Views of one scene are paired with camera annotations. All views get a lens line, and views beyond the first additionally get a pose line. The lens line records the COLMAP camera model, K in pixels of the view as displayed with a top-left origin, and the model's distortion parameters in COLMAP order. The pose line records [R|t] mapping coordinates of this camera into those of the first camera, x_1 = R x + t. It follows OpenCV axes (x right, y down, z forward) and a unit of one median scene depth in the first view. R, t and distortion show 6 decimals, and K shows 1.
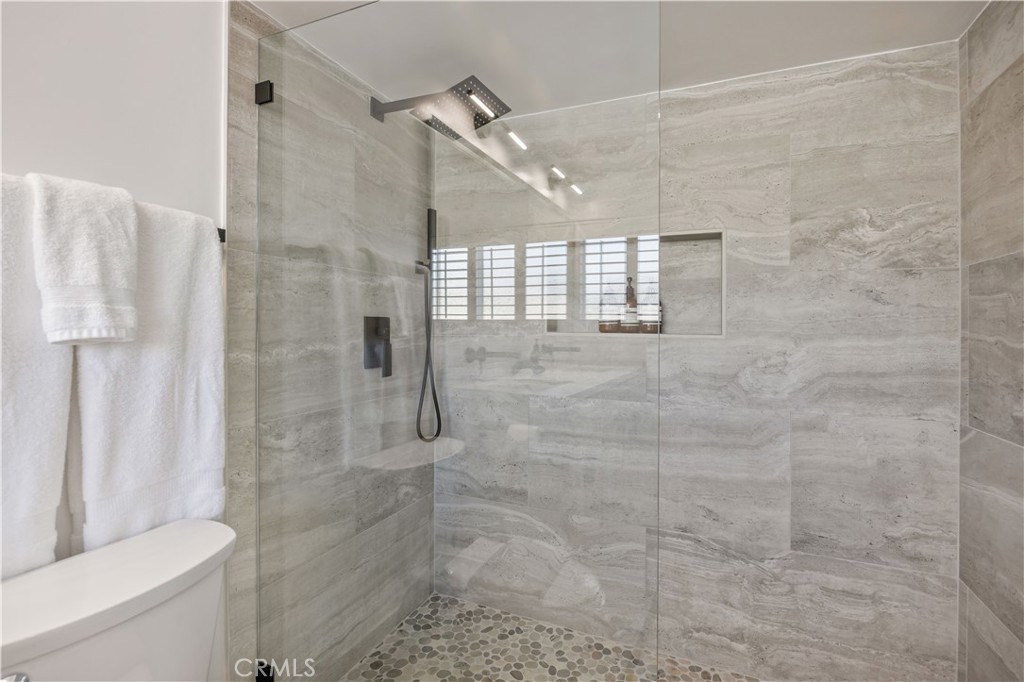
lens RADIAL K [[474.9, 0, 514.3], [0, 474.9, 332.8], [0, 0, 1]] dist [-0.014678, 0.001341]
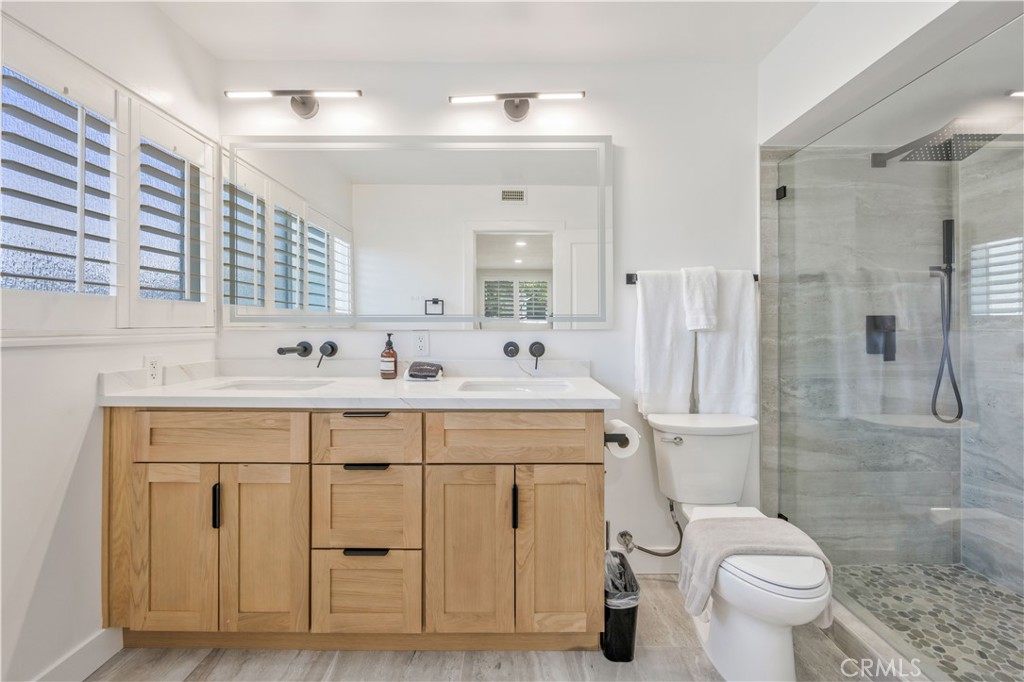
lens RADIAL K [[406.9, 0, 509.9], [0, 406.9, 327.4], [0, 0, 1]] dist [0.000359, 0.000001]
pose [[0.382447, -0.011992, -0.923900, 0.437433], [-0.002846, 0.999896, -0.014156, 0.021935], [0.923973, 0.008044, 0.382373, -0.472243]]
